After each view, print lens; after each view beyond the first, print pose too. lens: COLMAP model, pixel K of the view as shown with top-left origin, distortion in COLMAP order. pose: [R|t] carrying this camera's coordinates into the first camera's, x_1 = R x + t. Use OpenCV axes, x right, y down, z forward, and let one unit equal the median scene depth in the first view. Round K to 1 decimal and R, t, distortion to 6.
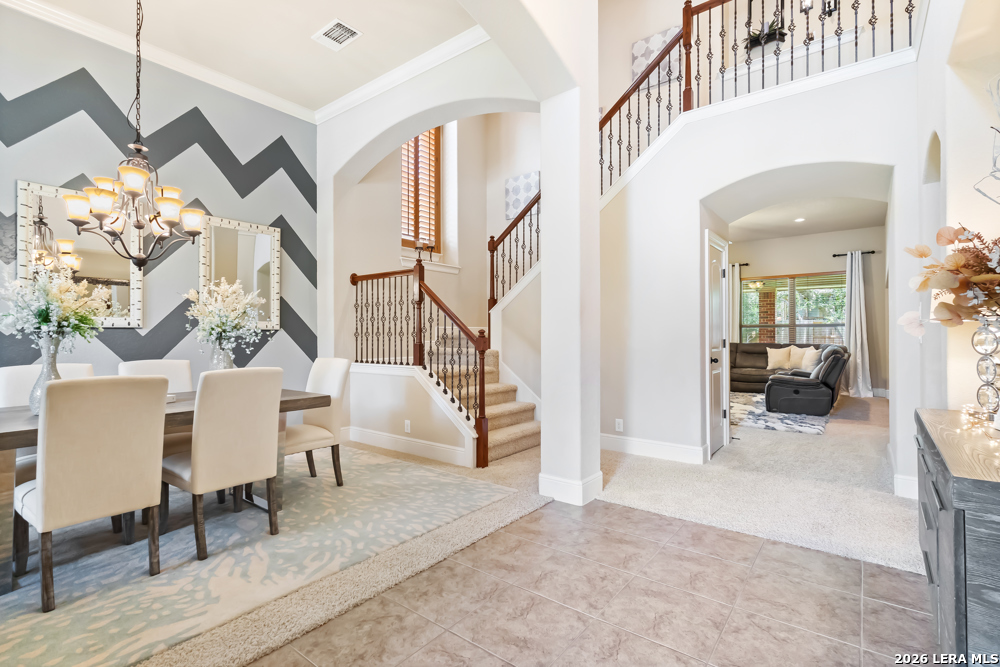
lens RADIAL K [[465.1, 0, 497.0], [0, 465.1, 335.0], [0, 0, 1]] dist [-0.000935, -0.000080]
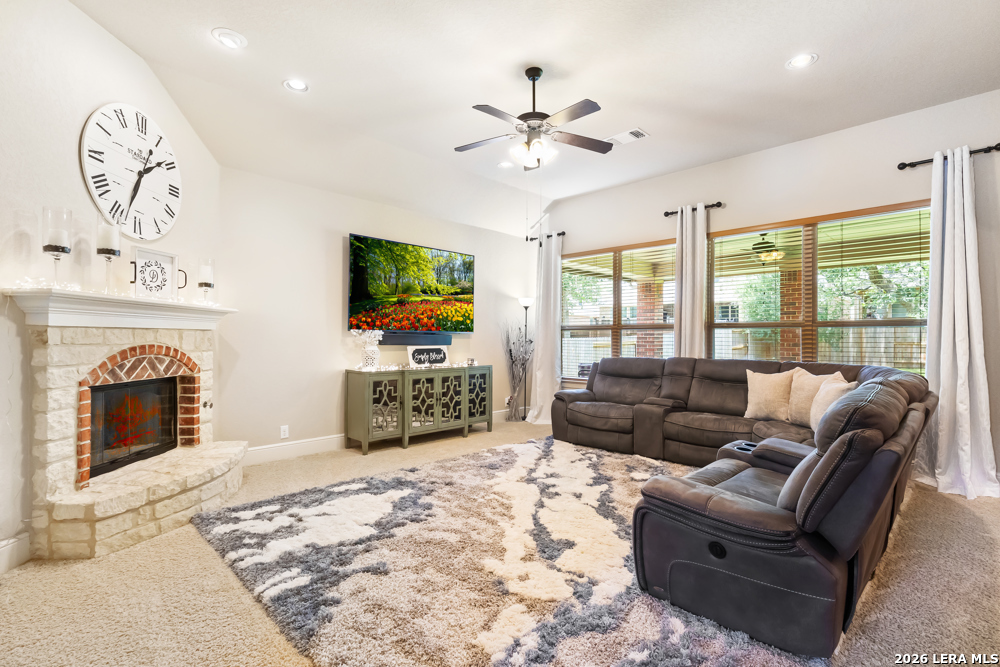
lens RADIAL K [[465.1, 0, 497.0], [0, 465.1, 335.0], [0, 0, 1]] dist [-0.000935, -0.000080]
pose [[0.992169, 0.006681, -0.124722, 0.415234], [-0.007025, 0.999973, -0.002317, -0.006362], [0.124703, 0.003175, 0.992189, 0.533384]]
